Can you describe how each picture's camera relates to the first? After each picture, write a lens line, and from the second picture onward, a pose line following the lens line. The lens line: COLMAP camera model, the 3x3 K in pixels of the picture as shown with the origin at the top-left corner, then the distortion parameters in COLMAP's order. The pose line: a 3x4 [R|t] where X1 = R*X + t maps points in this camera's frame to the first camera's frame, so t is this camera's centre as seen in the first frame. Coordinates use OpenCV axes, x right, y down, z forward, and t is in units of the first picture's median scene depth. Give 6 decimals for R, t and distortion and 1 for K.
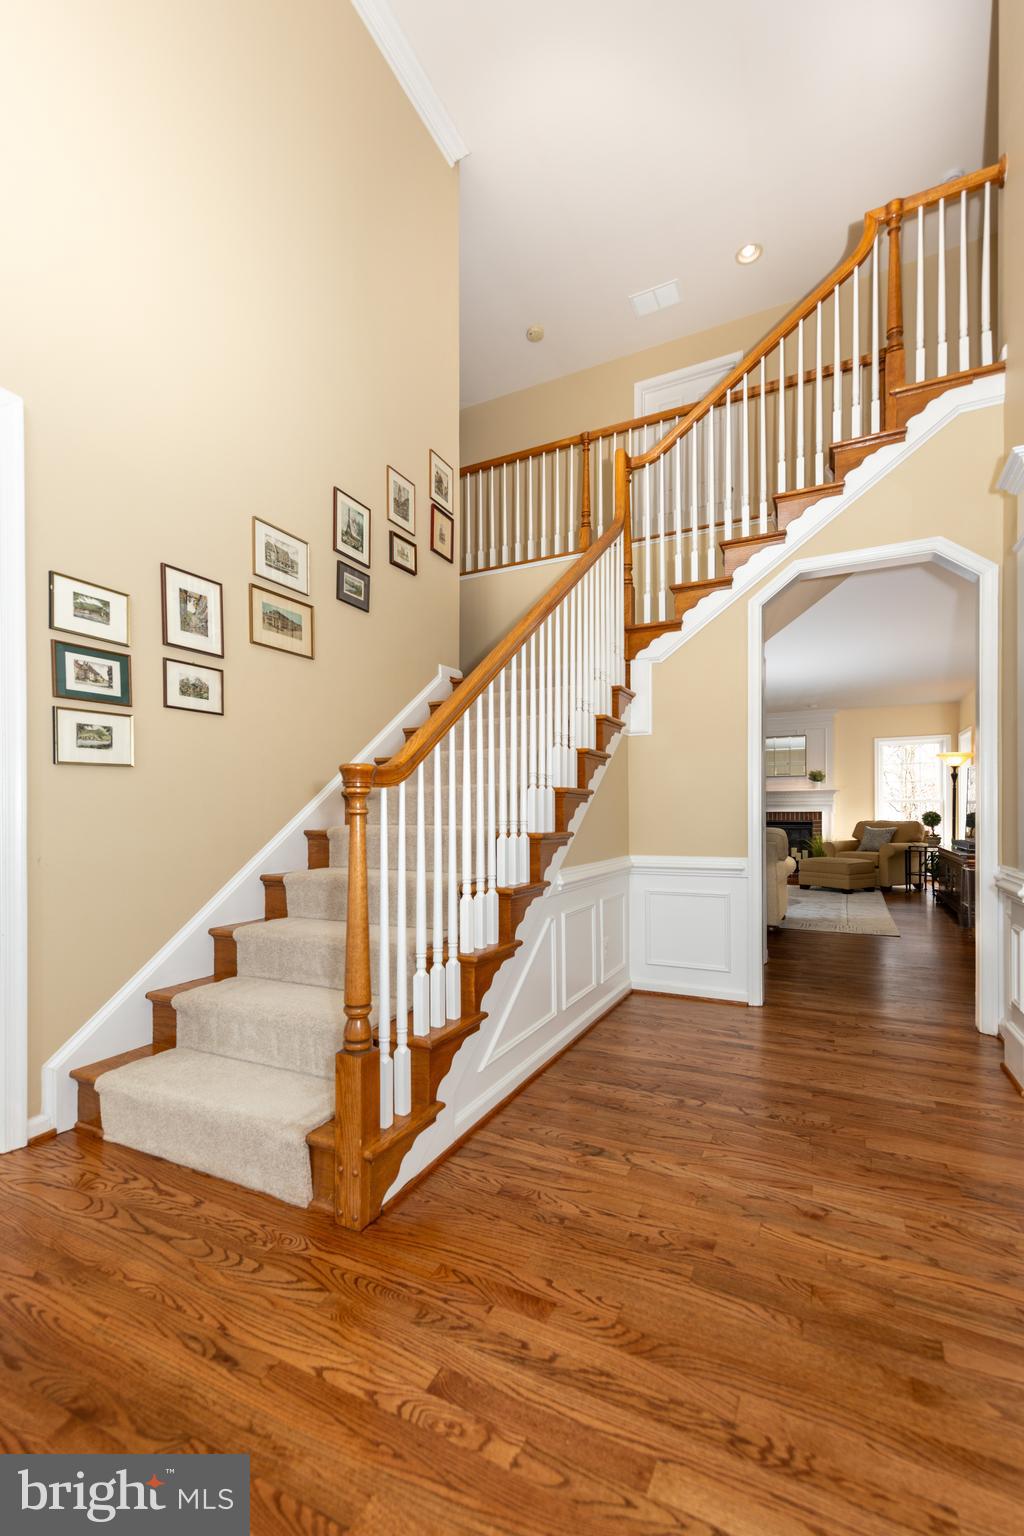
lens RADIAL K [[605.6, 0, 513.9], [0, 605.6, 816.8], [0, 0, 1]] dist [0.009787, -0.000091]
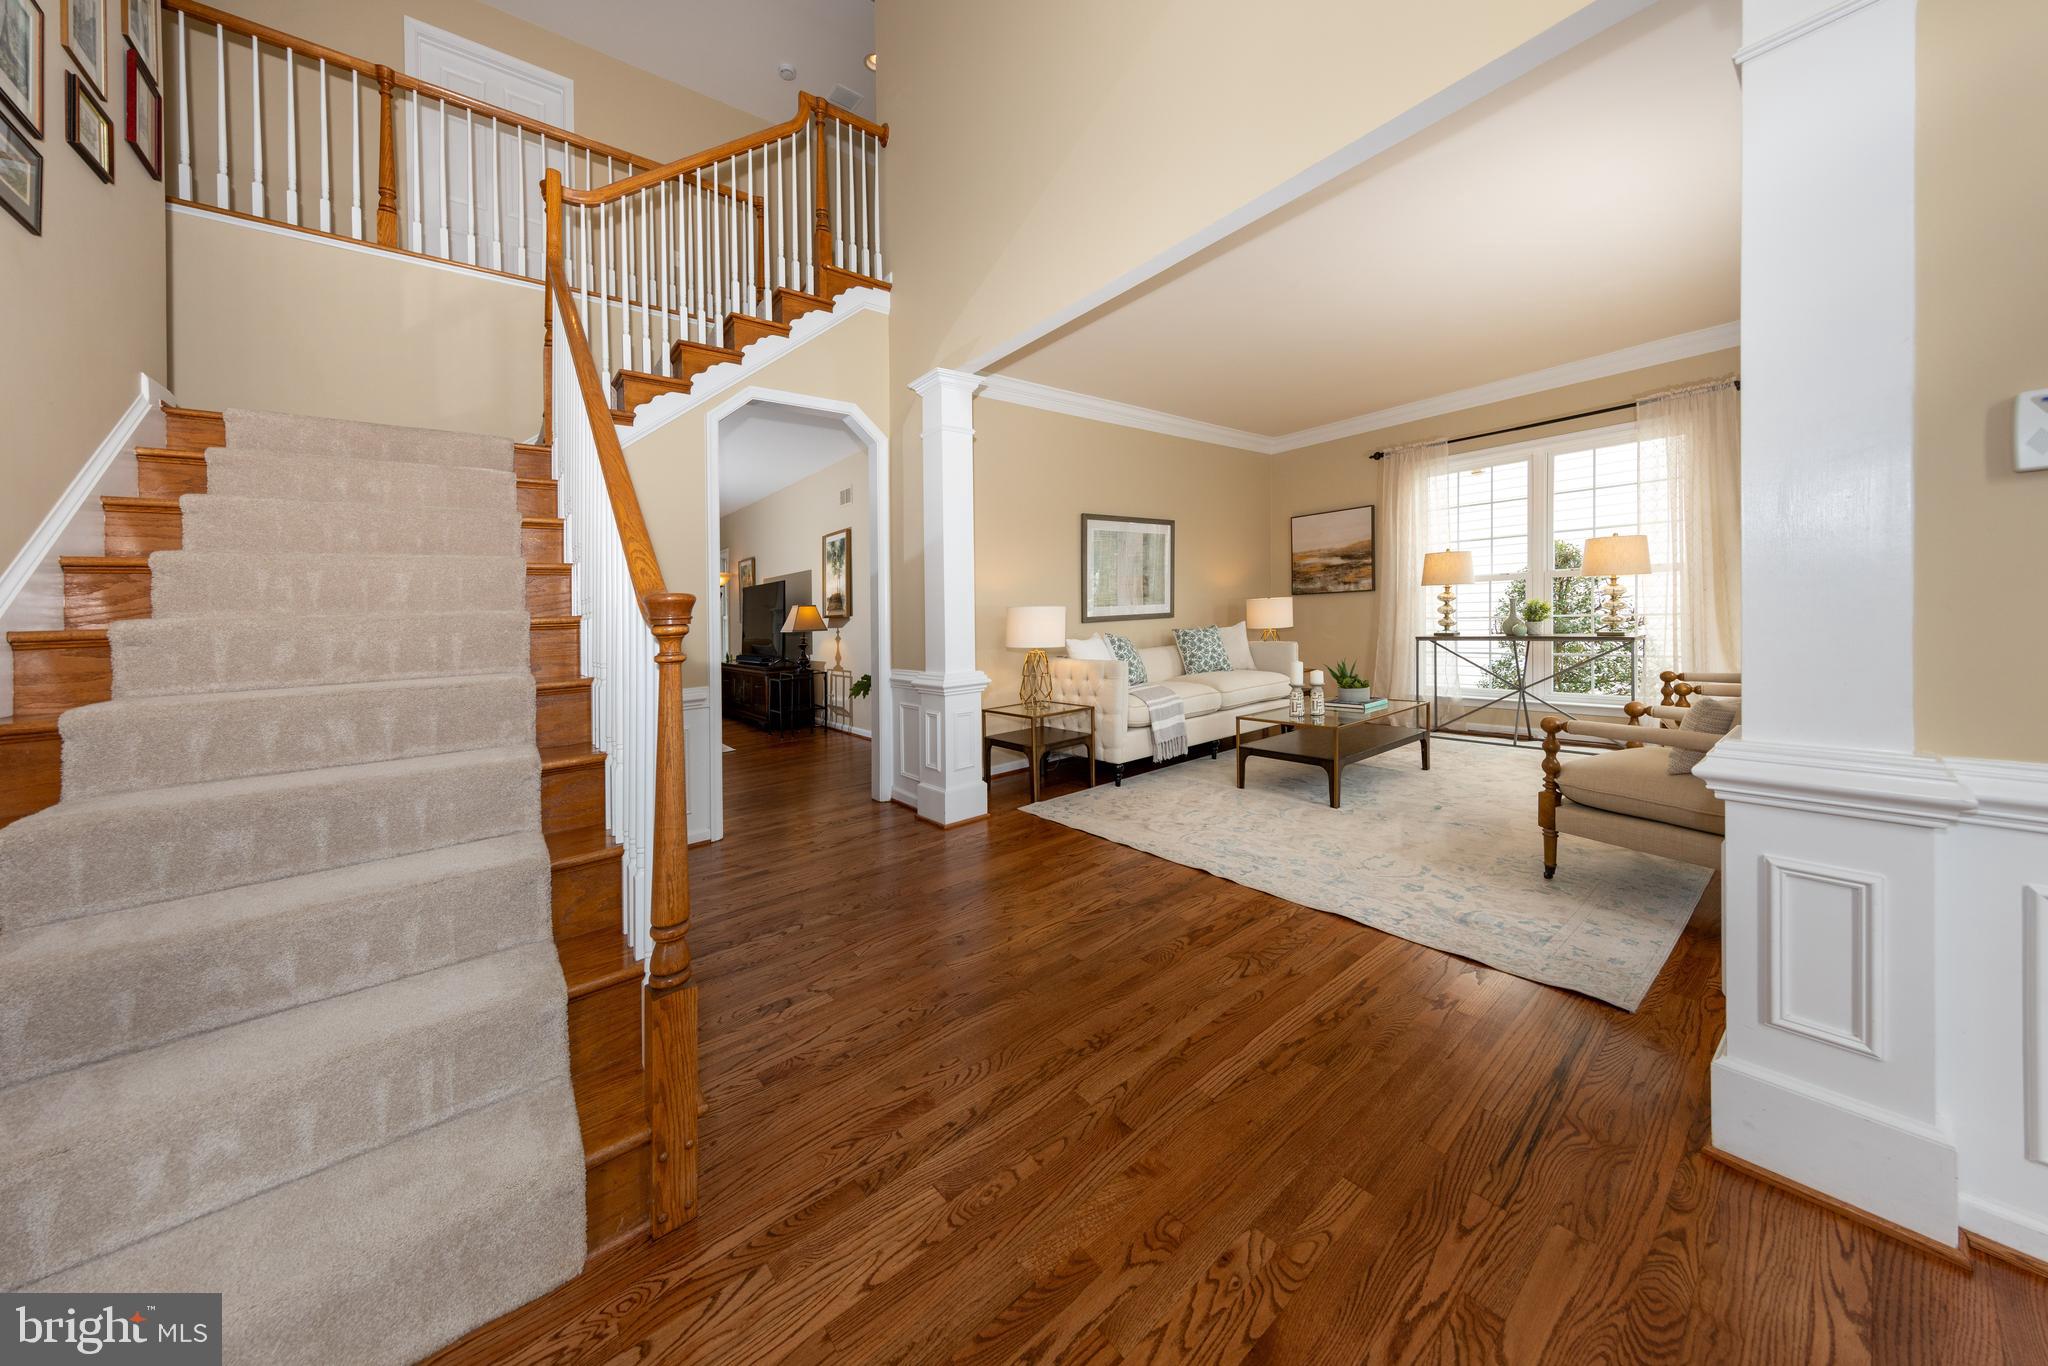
lens RADIAL K [[668.0, 0, 1007.7], [0, 668.0, 652.4], [0, 0, 1]] dist [0.001745, 0.000092]
pose [[0.454975, -0.064314, 0.888179, -0.601511], [0.045217, 0.997770, 0.049086, -0.028294], [-0.889355, 0.017828, 0.456869, 0.210822]]
